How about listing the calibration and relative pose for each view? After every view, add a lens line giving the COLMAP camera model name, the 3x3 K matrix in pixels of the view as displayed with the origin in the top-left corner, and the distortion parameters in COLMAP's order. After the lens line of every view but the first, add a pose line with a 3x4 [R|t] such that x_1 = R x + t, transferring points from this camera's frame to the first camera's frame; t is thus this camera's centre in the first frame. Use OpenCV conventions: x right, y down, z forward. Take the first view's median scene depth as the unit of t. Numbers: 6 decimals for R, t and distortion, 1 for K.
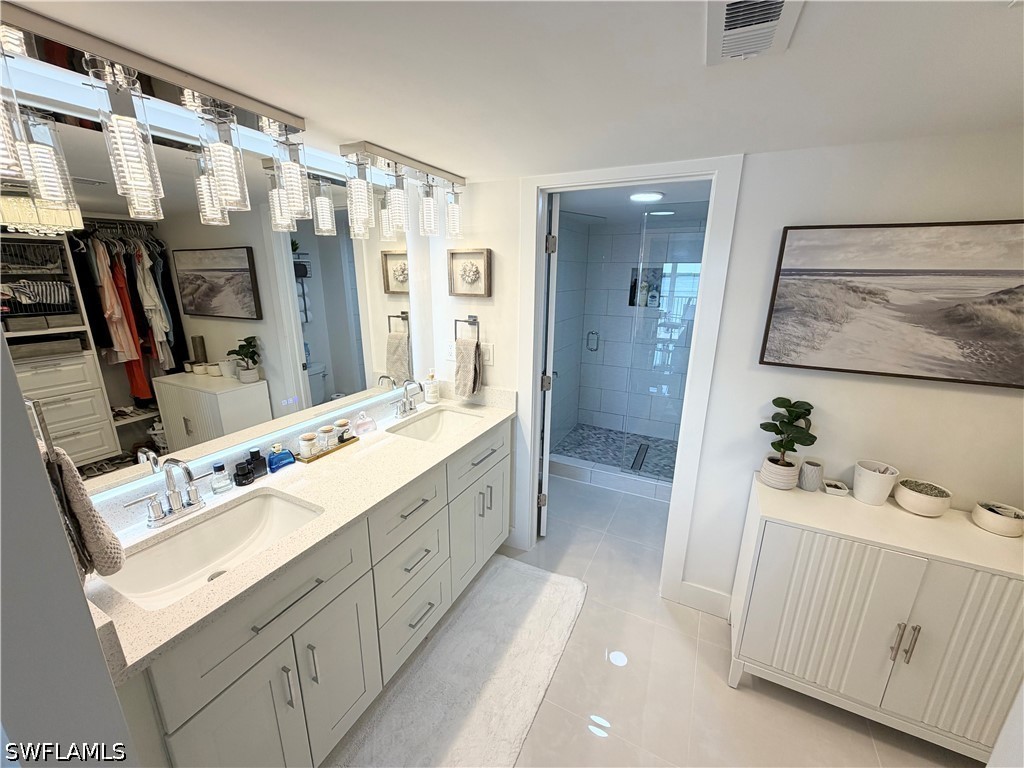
lens RADIAL K [[407.4, 0, 513.1], [0, 407.4, 384.9], [0, 0, 1]] dist [-0.000395, 0.000919]
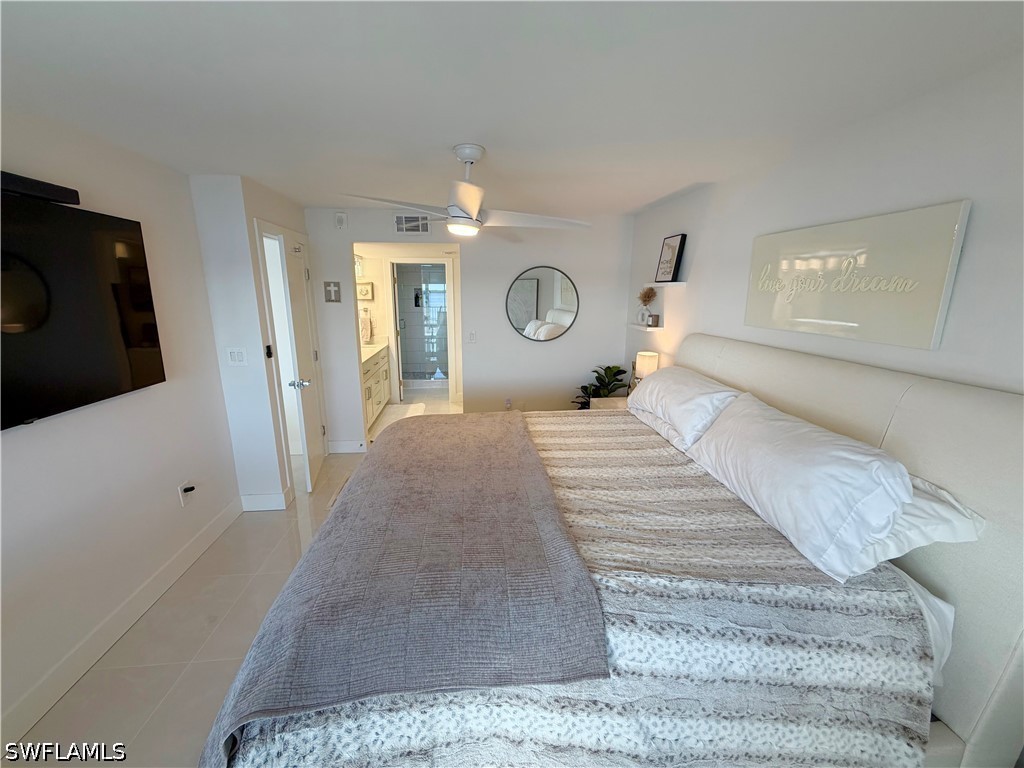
lens RADIAL K [[407.4, 0, 511.4], [0, 407.4, 383.0], [0, 0, 1]] dist [-0.000395, 0.000919]
pose [[0.837204, -0.123492, 0.532766, -0.535815], [0.147095, 0.989121, -0.001876, 0.308478], [-0.526738, 0.079938, 0.846261, -1.135199]]
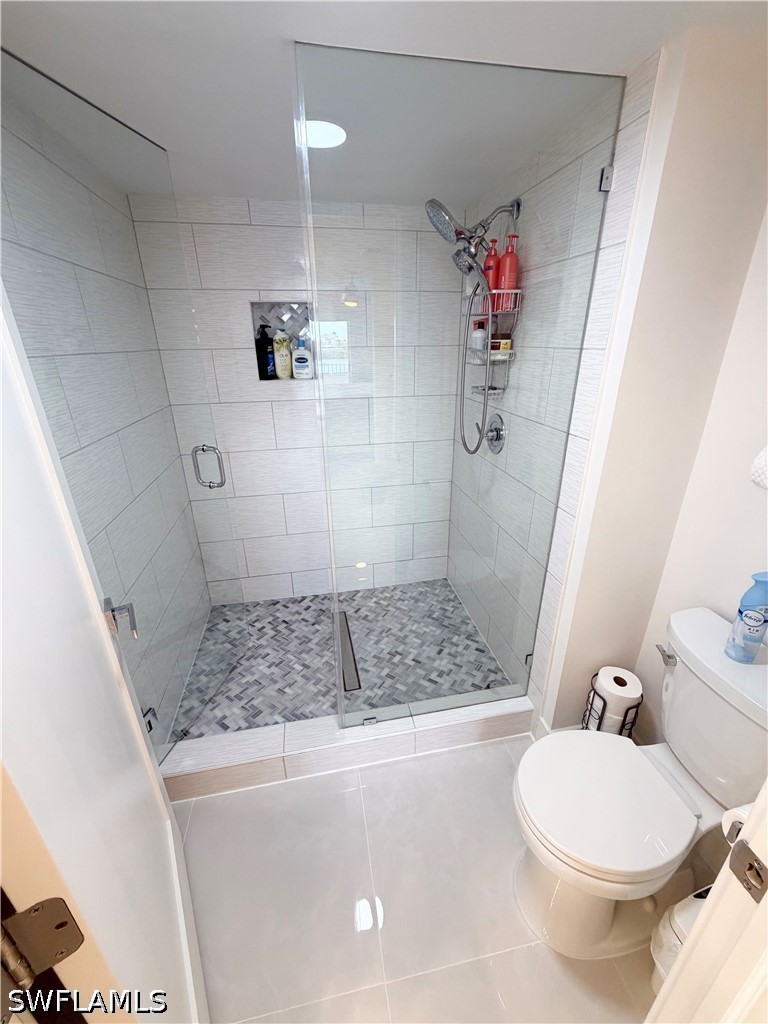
lens RADIAL K [[407.4, 0, 385.8], [0, 407.4, 509.0], [0, 0, 1]] dist [-0.000395, 0.000919]
pose [[0.794138, -0.248472, 0.554622, 0.083389], [0.176252, 0.967543, 0.181095, -0.101820], [-0.581618, -0.046061, 0.812157, 0.482632]]
